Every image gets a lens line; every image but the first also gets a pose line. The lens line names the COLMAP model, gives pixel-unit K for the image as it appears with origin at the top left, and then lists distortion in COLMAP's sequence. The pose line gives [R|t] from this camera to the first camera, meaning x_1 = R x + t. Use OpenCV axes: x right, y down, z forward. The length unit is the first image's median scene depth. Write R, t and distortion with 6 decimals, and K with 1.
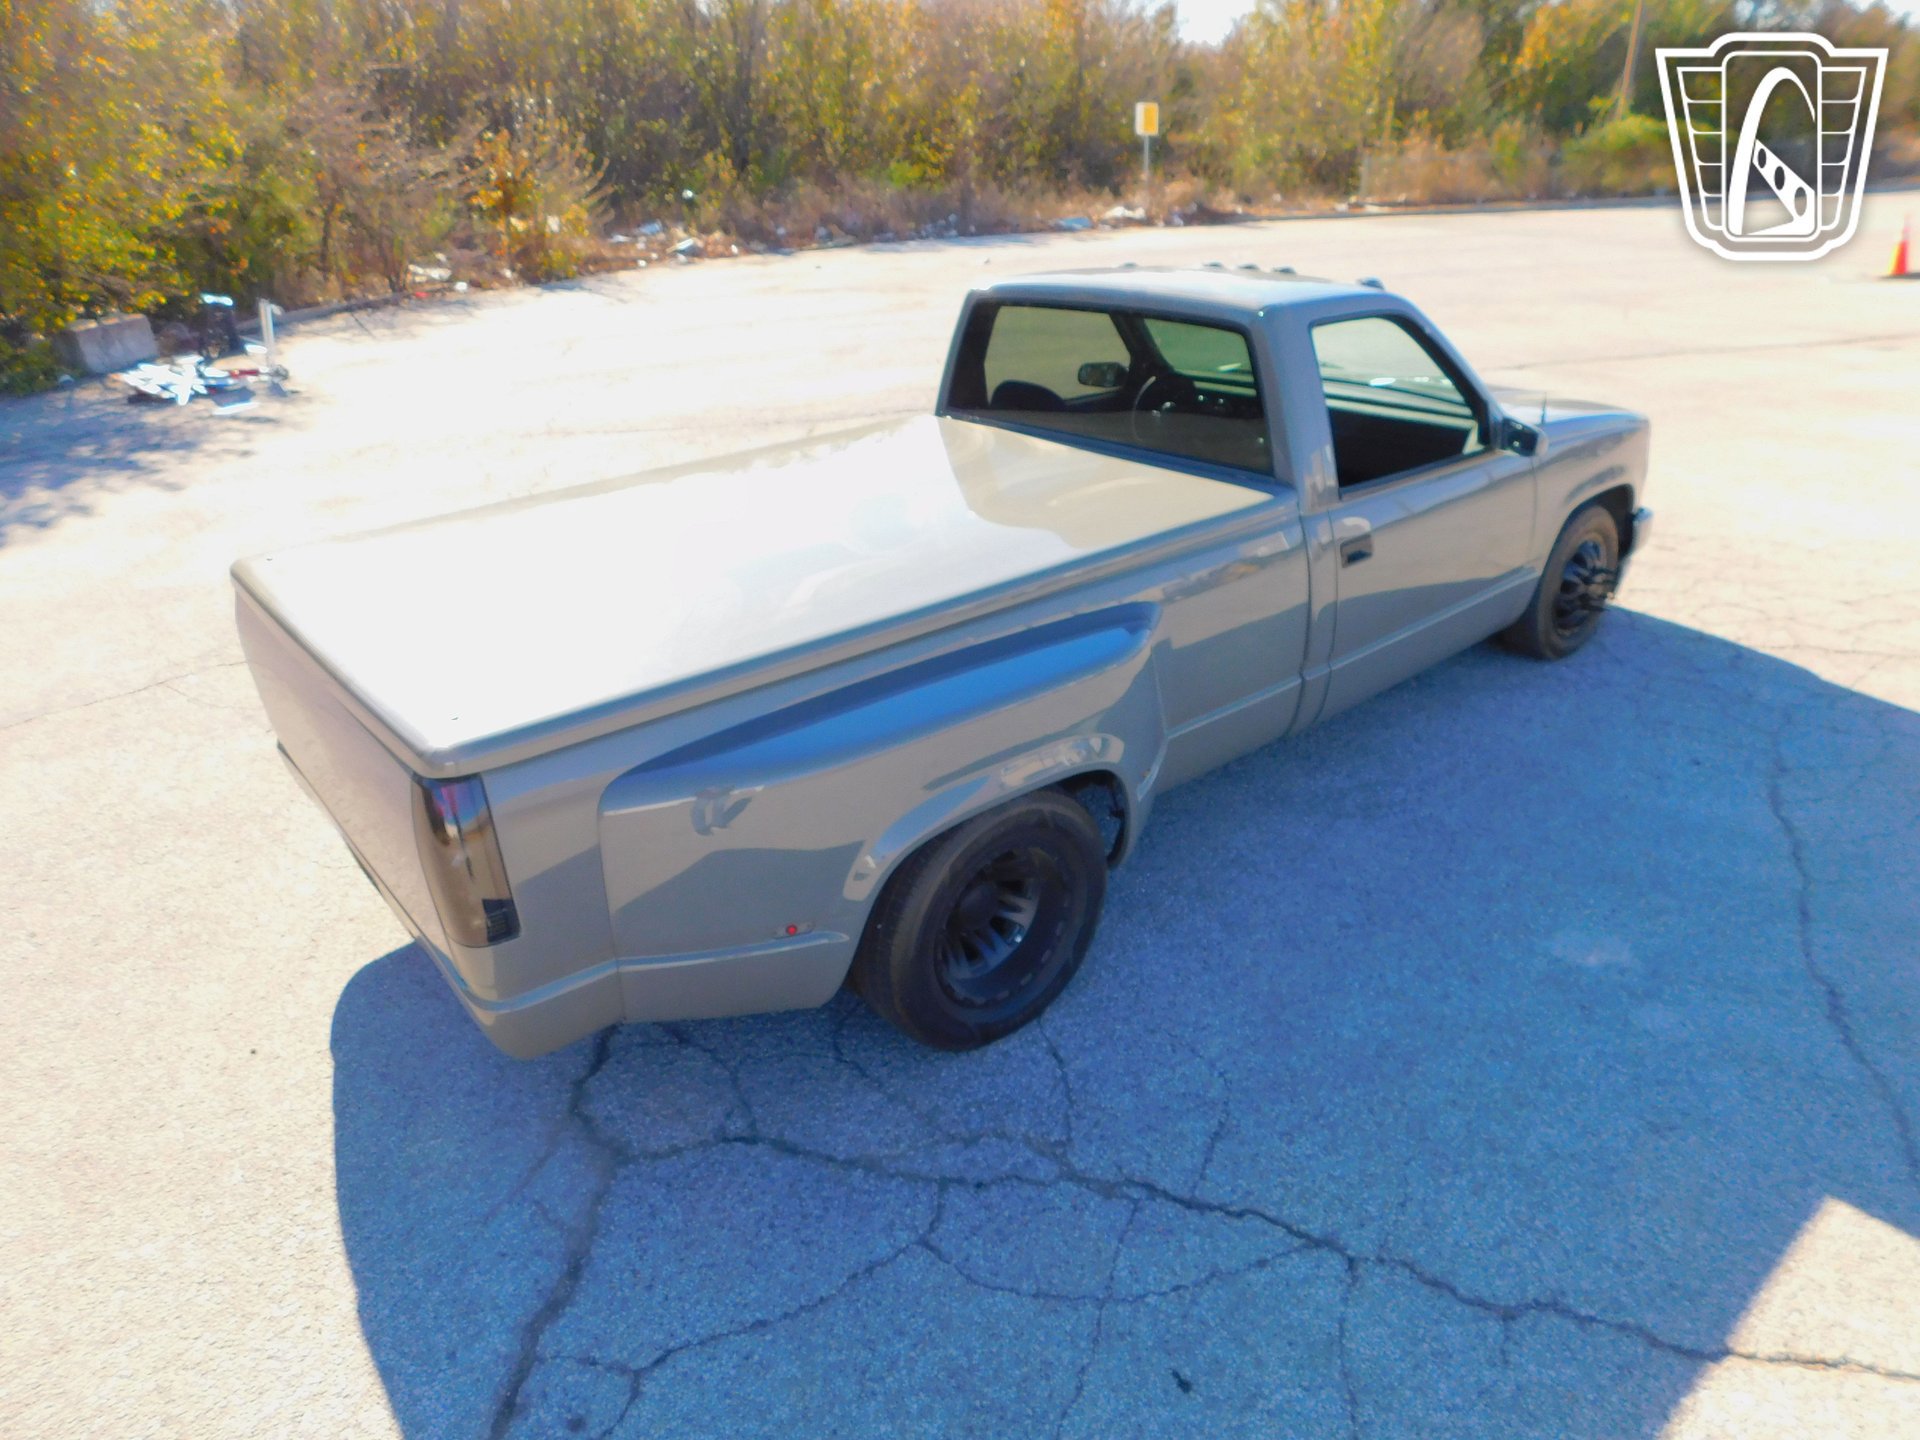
lens RADIAL K [[1266.6, 0, 956.6], [0, 1266.6, 723.1], [0, 0, 1]] dist [-0.049591, 0.019411]
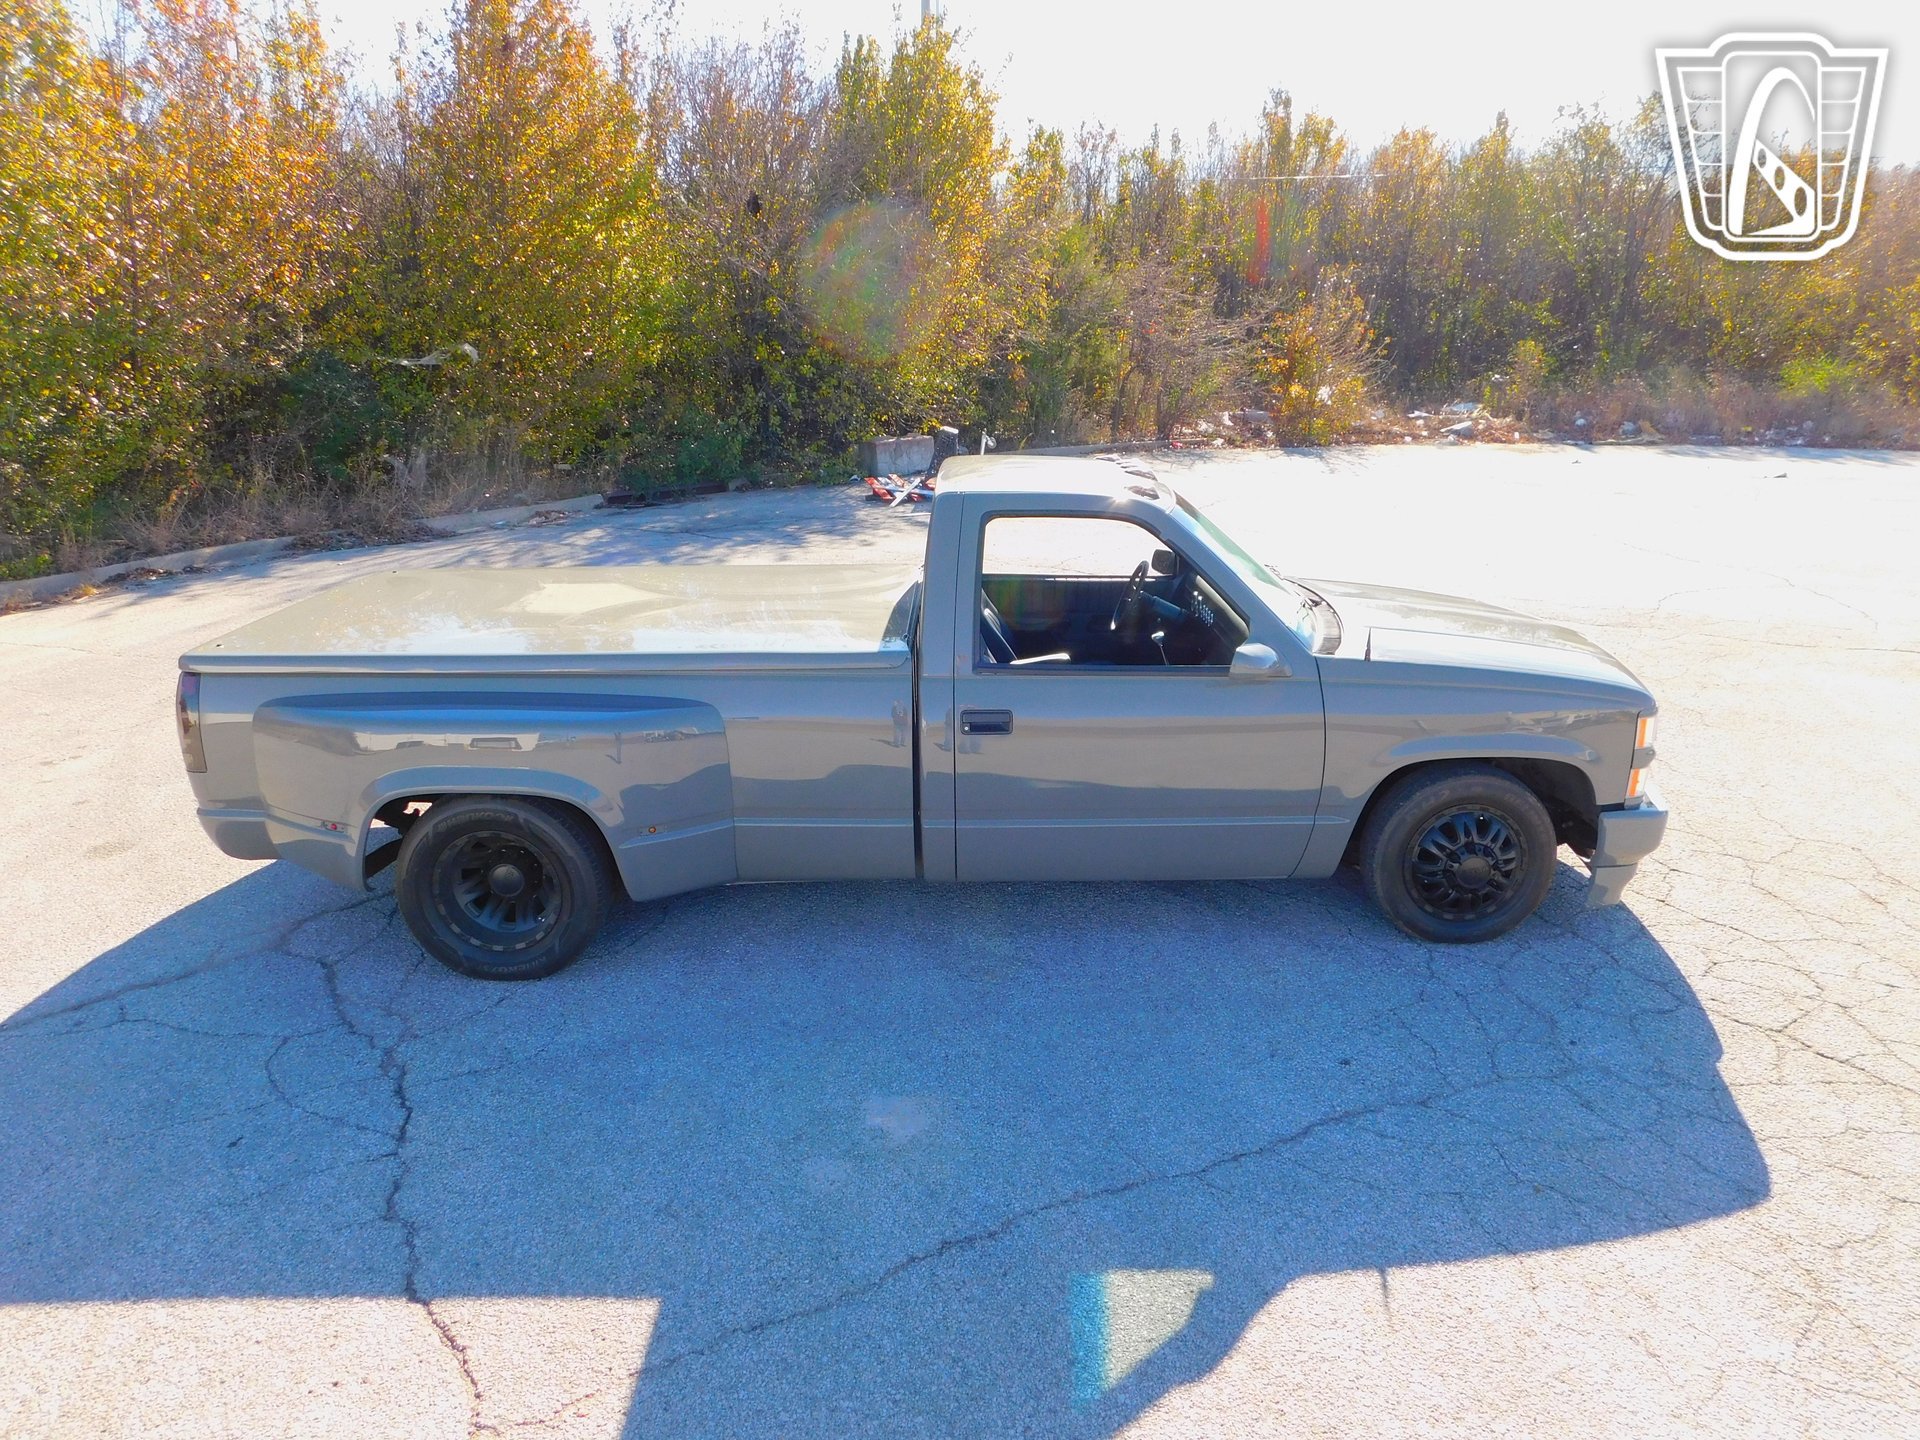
lens RADIAL K [[1320.5, 0, 961.2], [0, 1320.5, 725.9], [0, 0, 1]] dist [-0.050775, 0.006983]
pose [[0.766819, 0.217410, -0.603922, 0.690959], [-0.293225, 0.955625, -0.028296, -0.067697], [0.570971, 0.198783, 0.796541, 0.063401]]
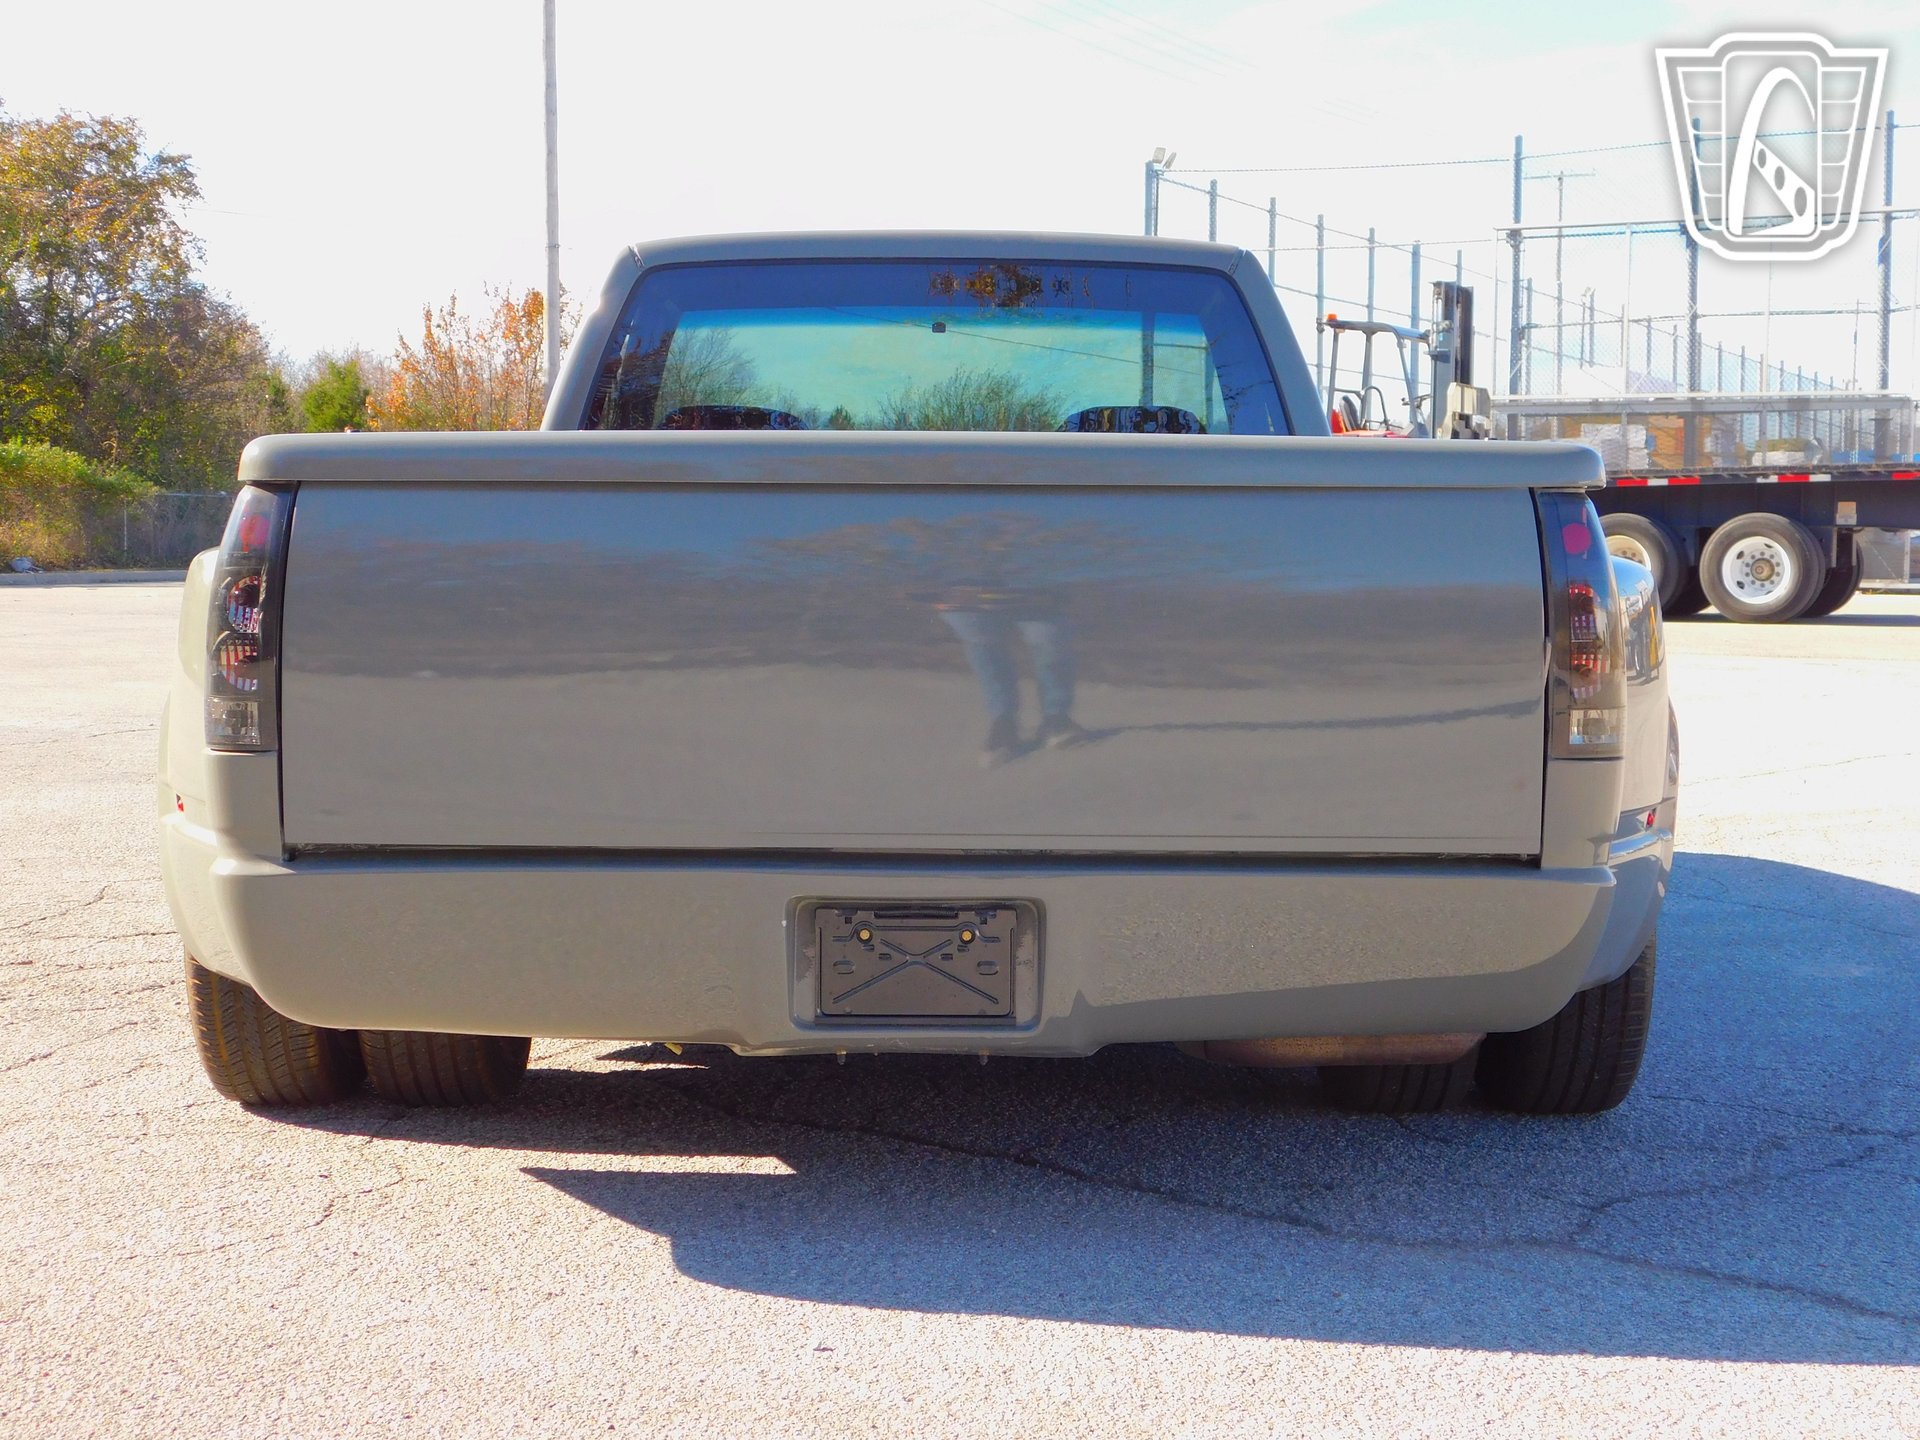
lens RADIAL K [[2941.9, 0, 958.3], [0, 2941.9, 722.1], [0, 0, 1]] dist [0.011001, 0.000000]
pose [[0.632810, -0.007860, 0.774267, -0.800964], [0.294040, 0.927482, -0.230905, 0.184202], [-0.716304, 0.373784, 0.589231, 0.140411]]
